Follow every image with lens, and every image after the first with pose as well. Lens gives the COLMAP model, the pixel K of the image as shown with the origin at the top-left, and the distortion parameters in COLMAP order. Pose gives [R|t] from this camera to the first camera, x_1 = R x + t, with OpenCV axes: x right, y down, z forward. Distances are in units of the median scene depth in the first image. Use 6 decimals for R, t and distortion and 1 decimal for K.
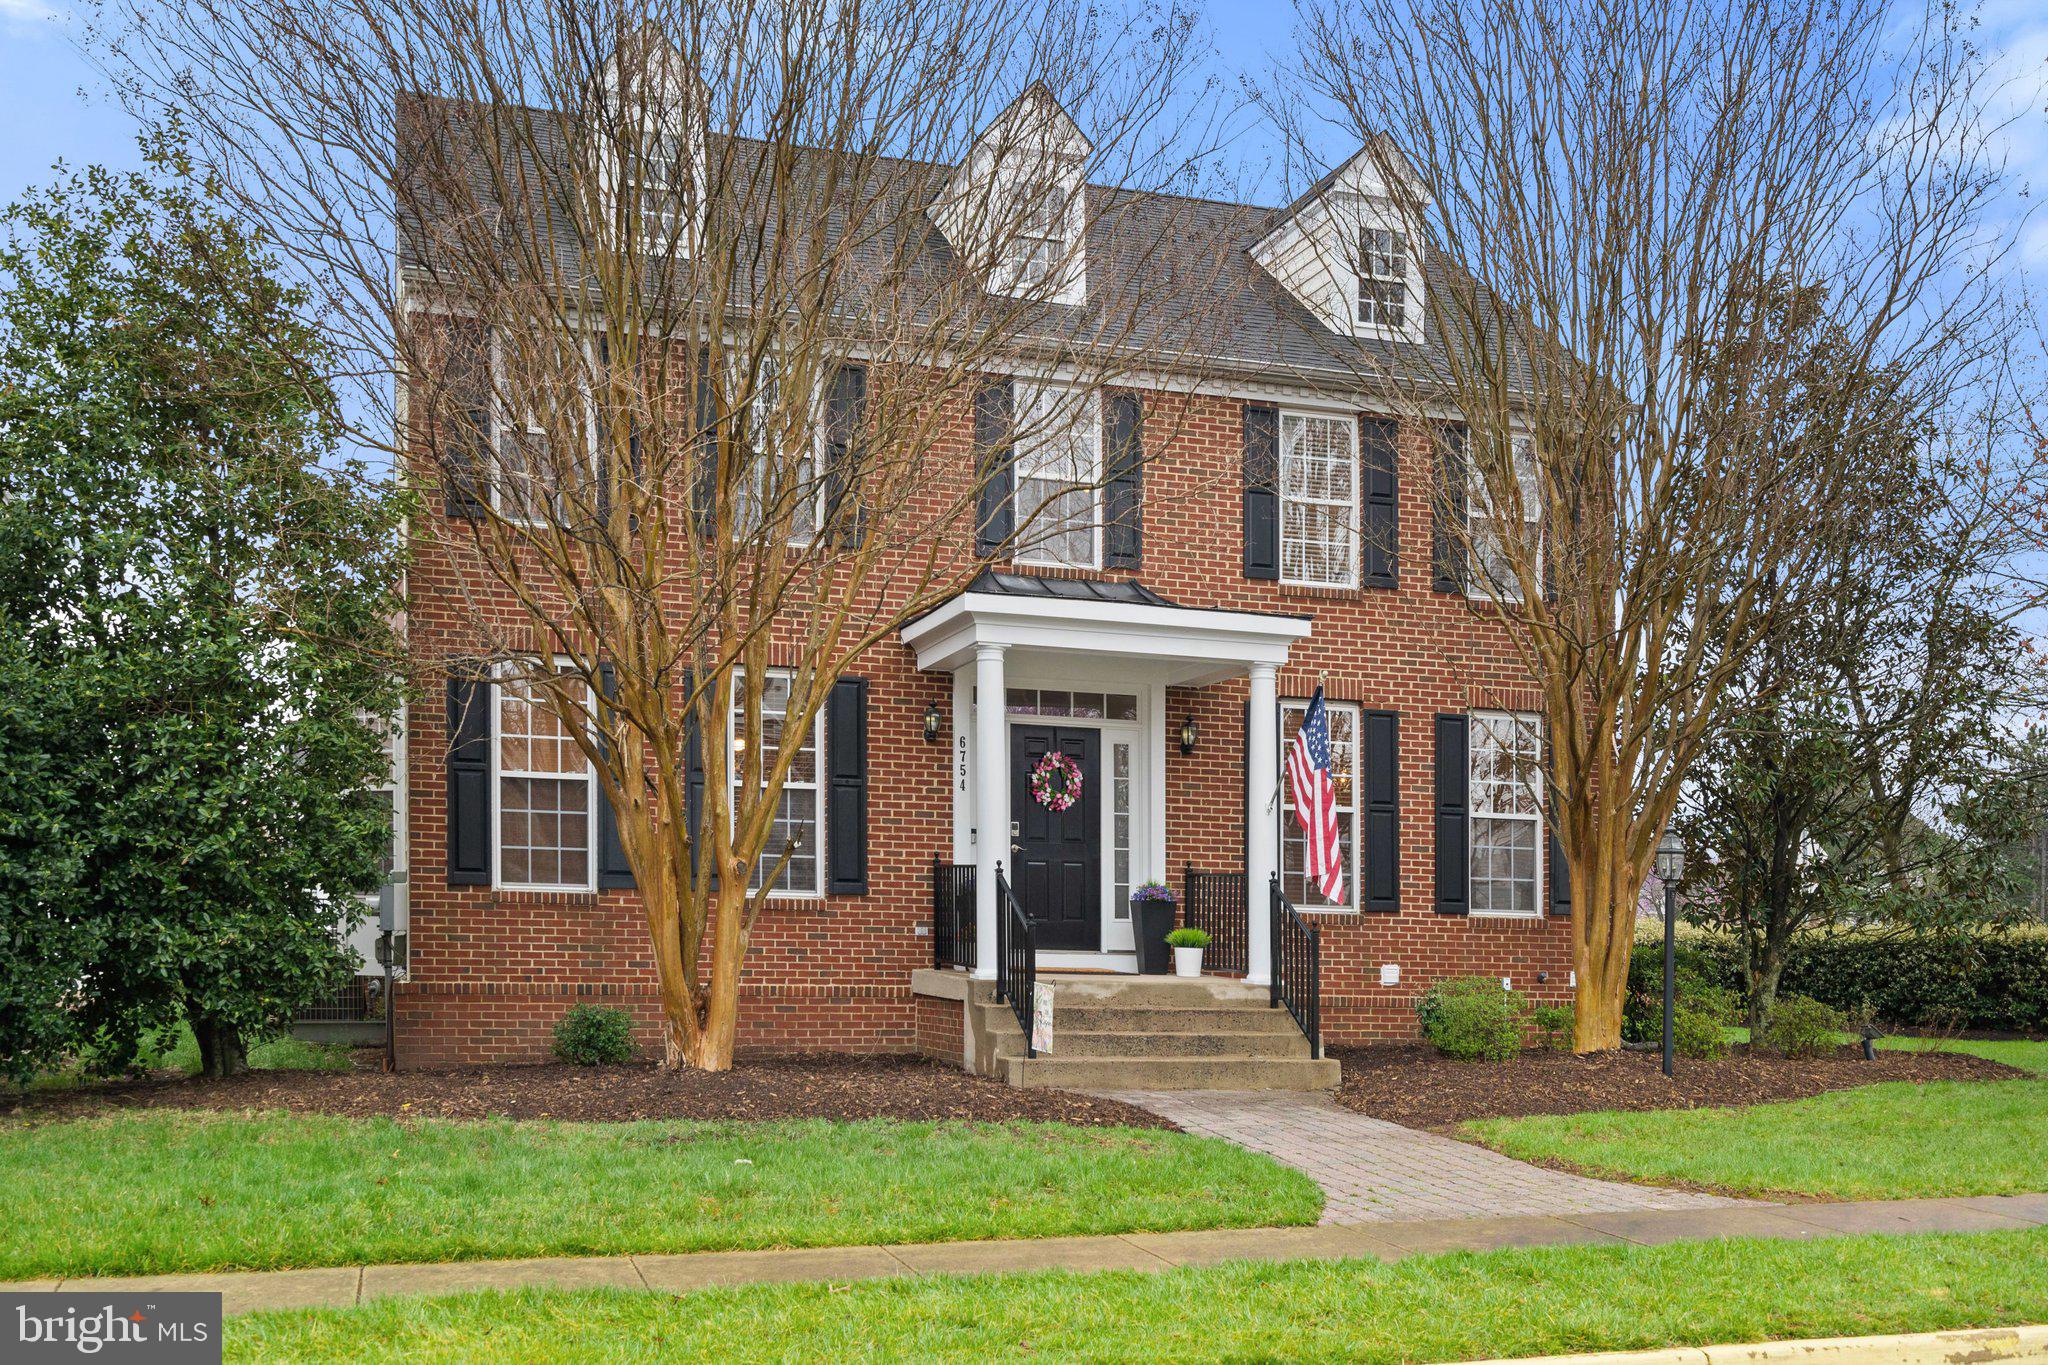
lens RADIAL K [[2024.5, 0, 1024.0], [0, 2024.5, 682.5], [0, 0, 1]] dist [0.007605, 0.001539]
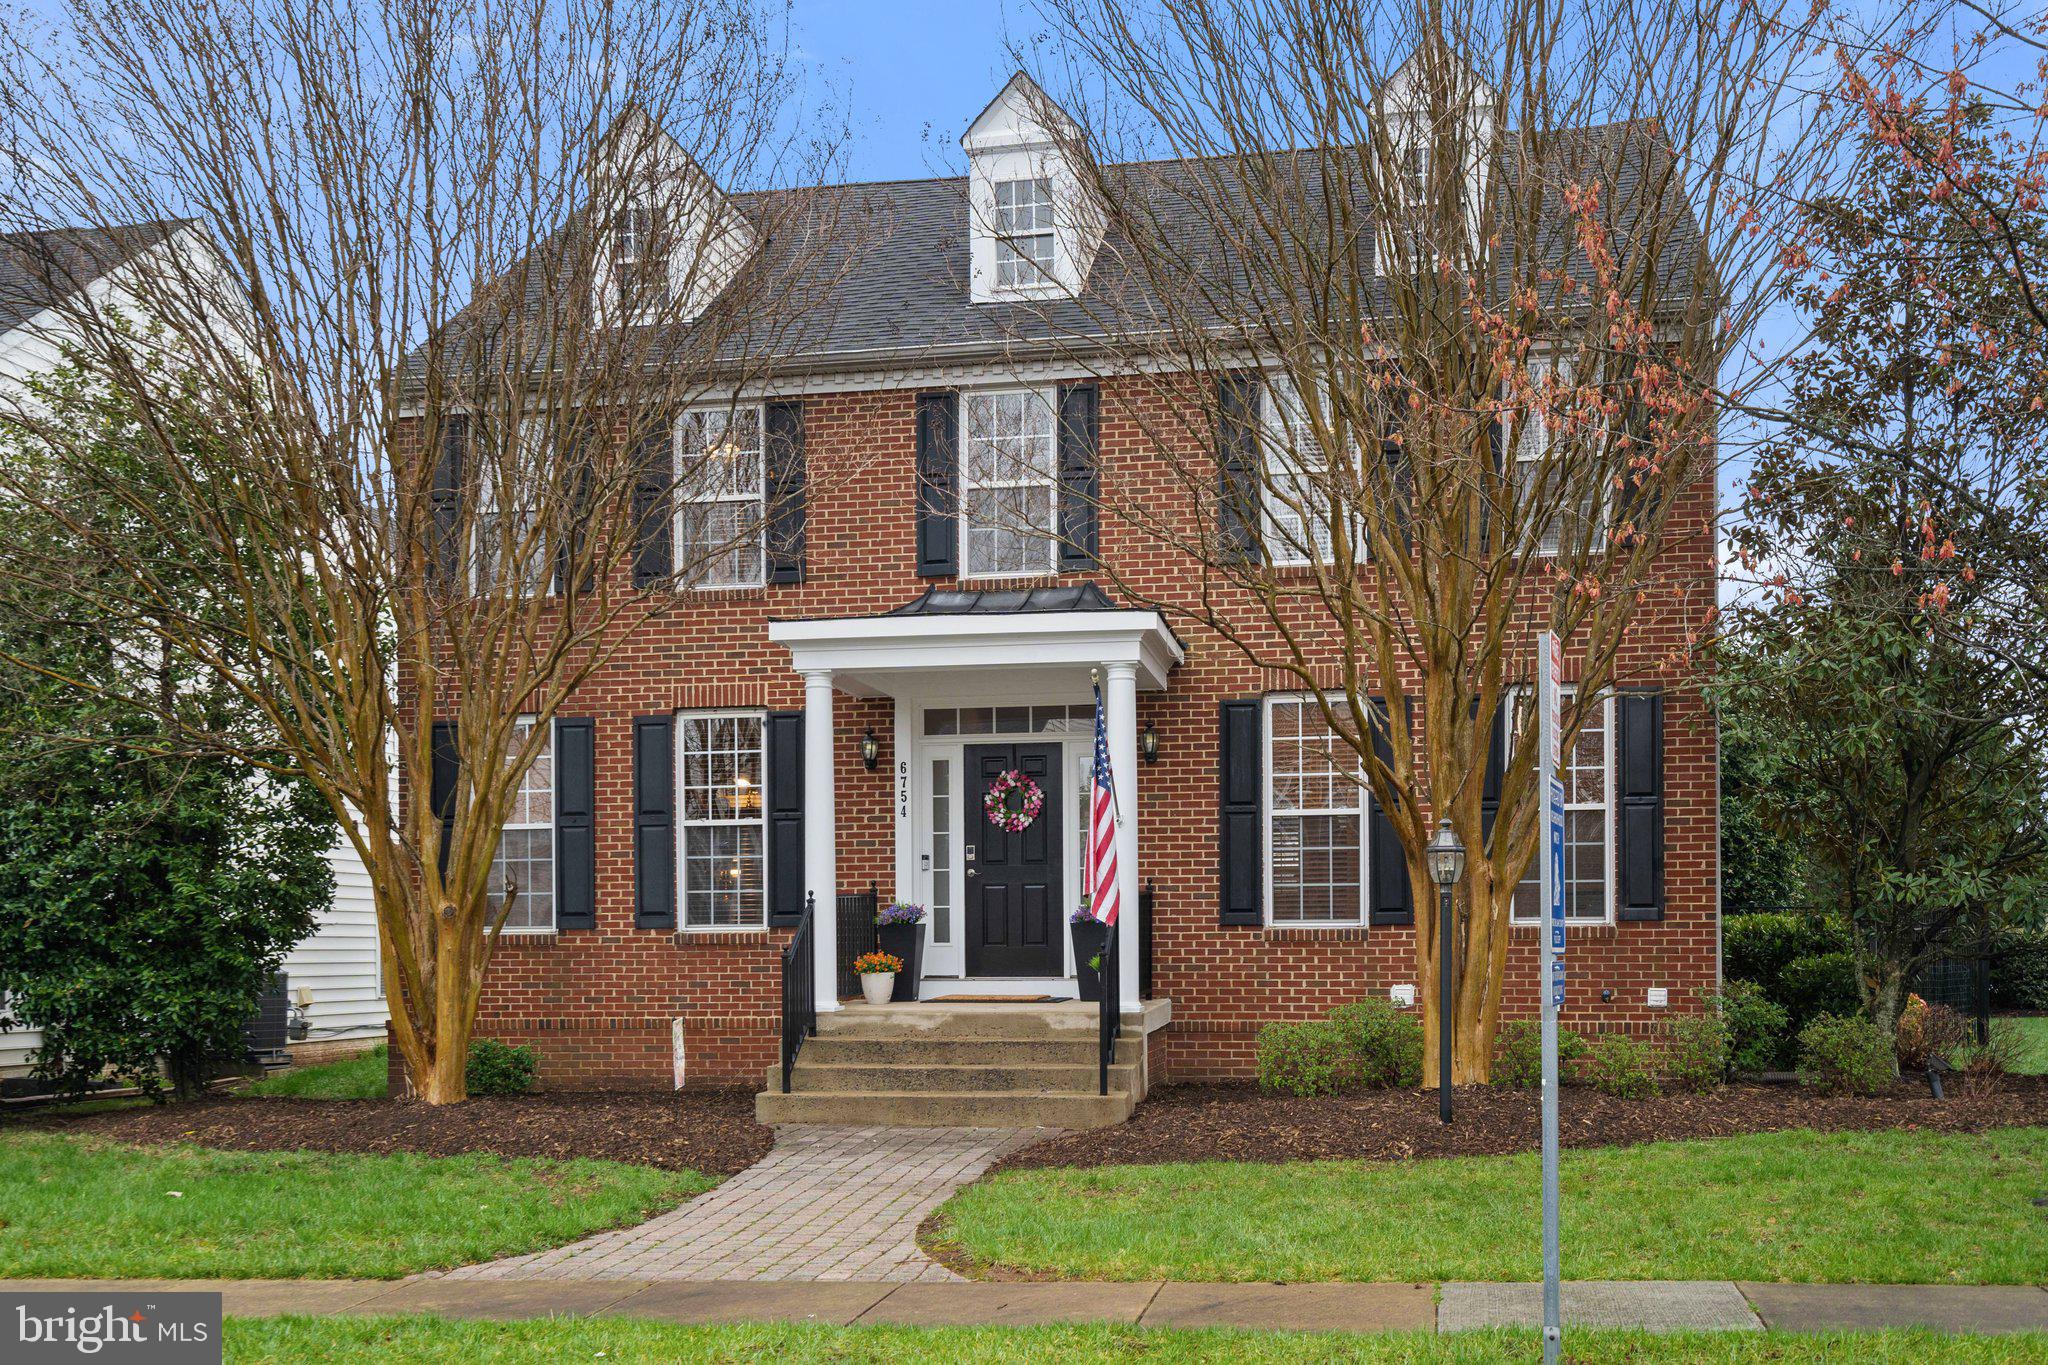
lens RADIAL K [[2061.4, 0, 1024.0], [0, 2061.4, 682.5], [0, 0, 1]] dist [-0.007799, 0.010991]
pose [[0.879942, -0.089585, -0.466558, 0.485511], [0.082269, 0.995957, -0.036074, 0.028793], [0.467904, -0.006640, 0.883754, 0.141368]]
